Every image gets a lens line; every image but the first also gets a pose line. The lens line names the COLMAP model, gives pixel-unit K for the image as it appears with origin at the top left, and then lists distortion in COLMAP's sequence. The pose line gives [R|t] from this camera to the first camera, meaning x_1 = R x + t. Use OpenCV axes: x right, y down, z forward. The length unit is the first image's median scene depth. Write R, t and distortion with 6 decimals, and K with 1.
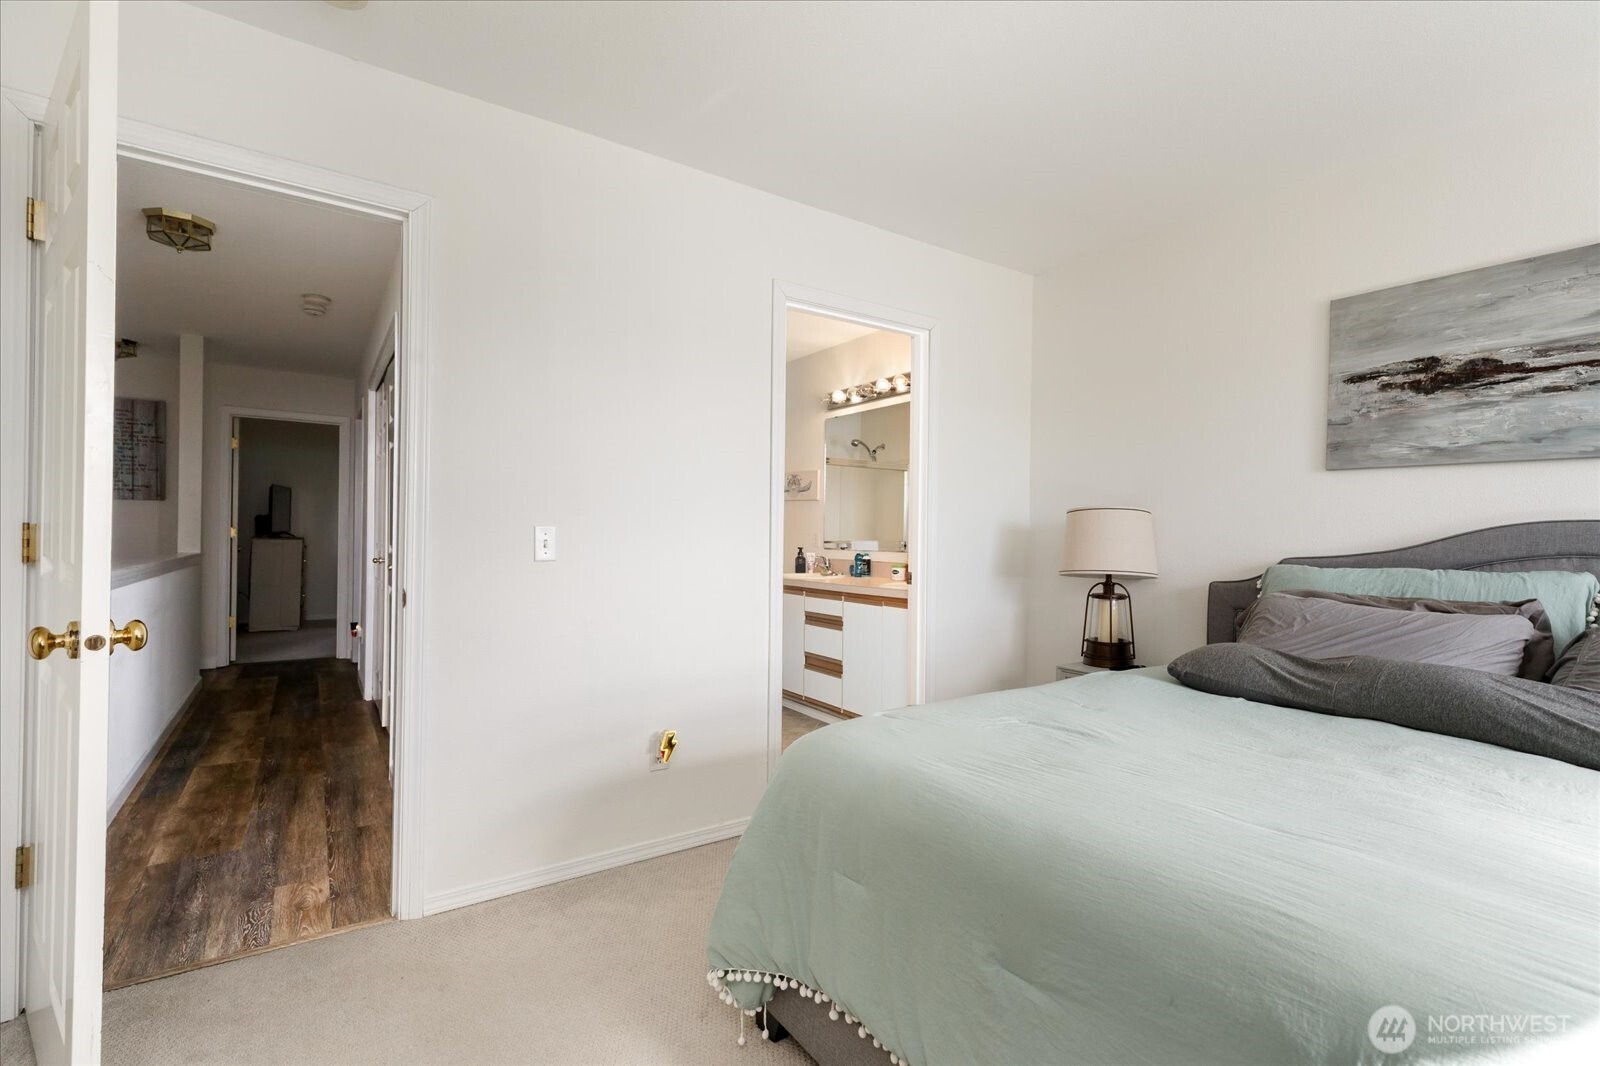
lens RADIAL K [[698.5, 0, 806.8], [0, 698.5, 537.4], [0, 0, 1]] dist [0.005330, -0.000263]
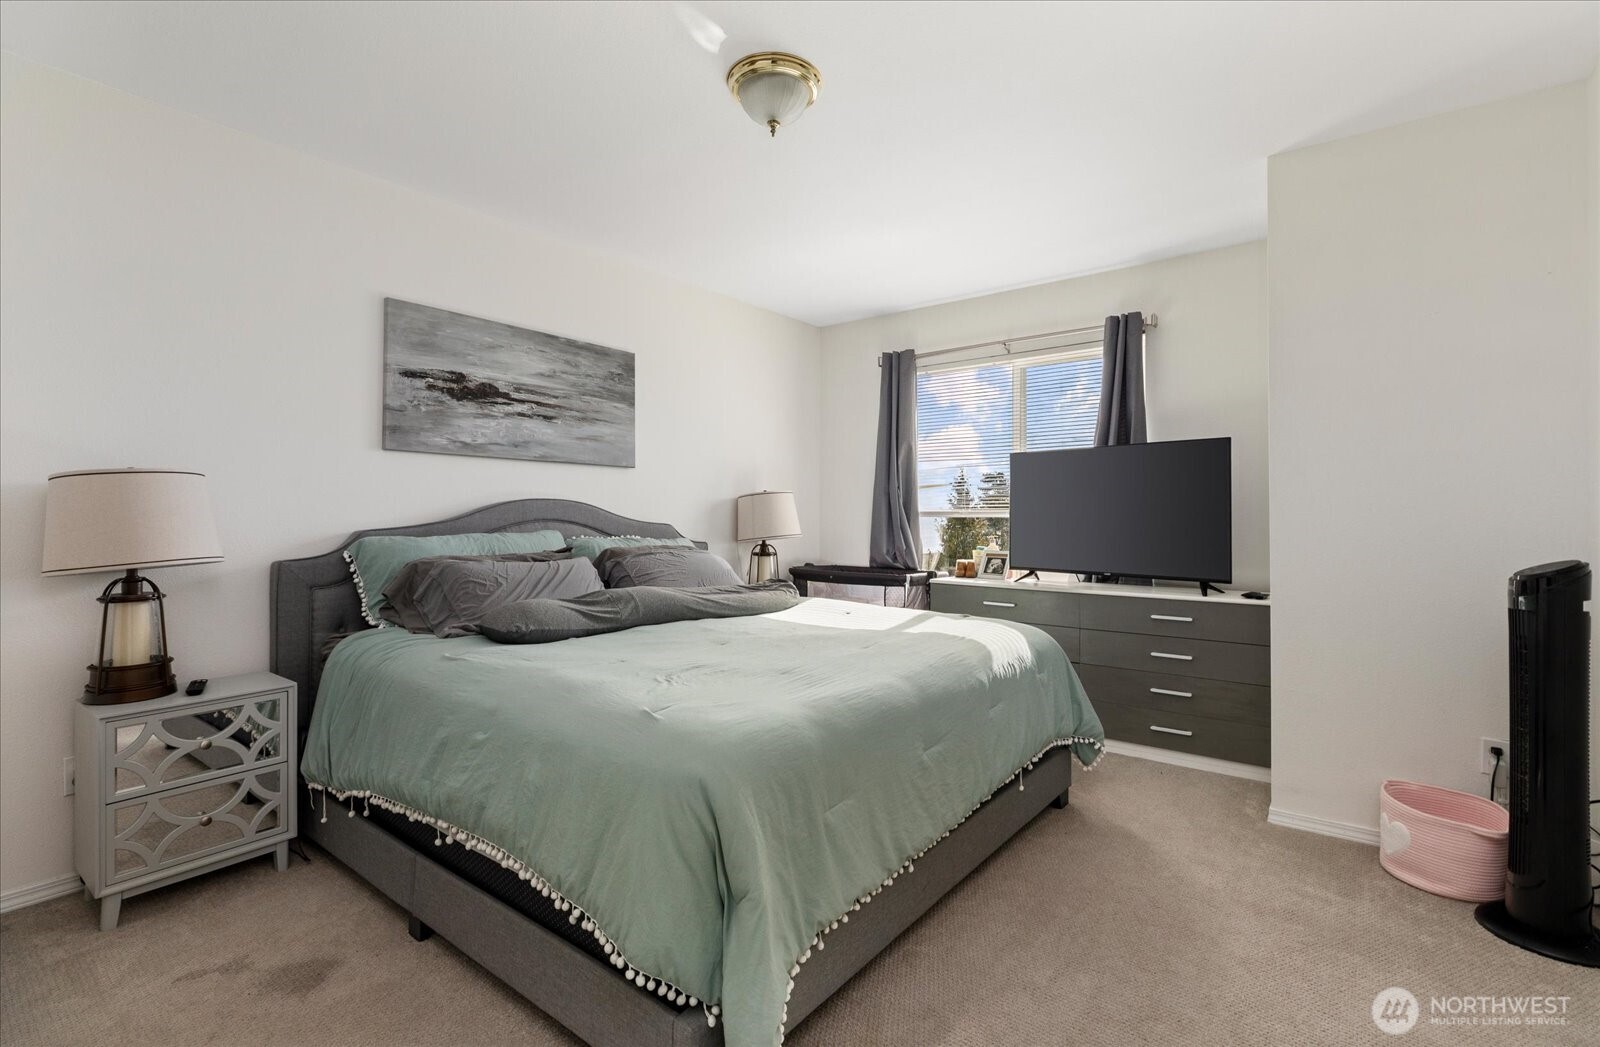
lens RADIAL K [[722.4, 0, 798.6], [0, 722.4, 514.5], [0, 0, 1]] dist [-0.001356, -0.000083]
pose [[-0.274160, -0.015251, 0.961563, -0.552036], [0.001809, 0.999864, 0.016375, -0.011409], [-0.961682, 0.006229, -0.274095, 0.710334]]
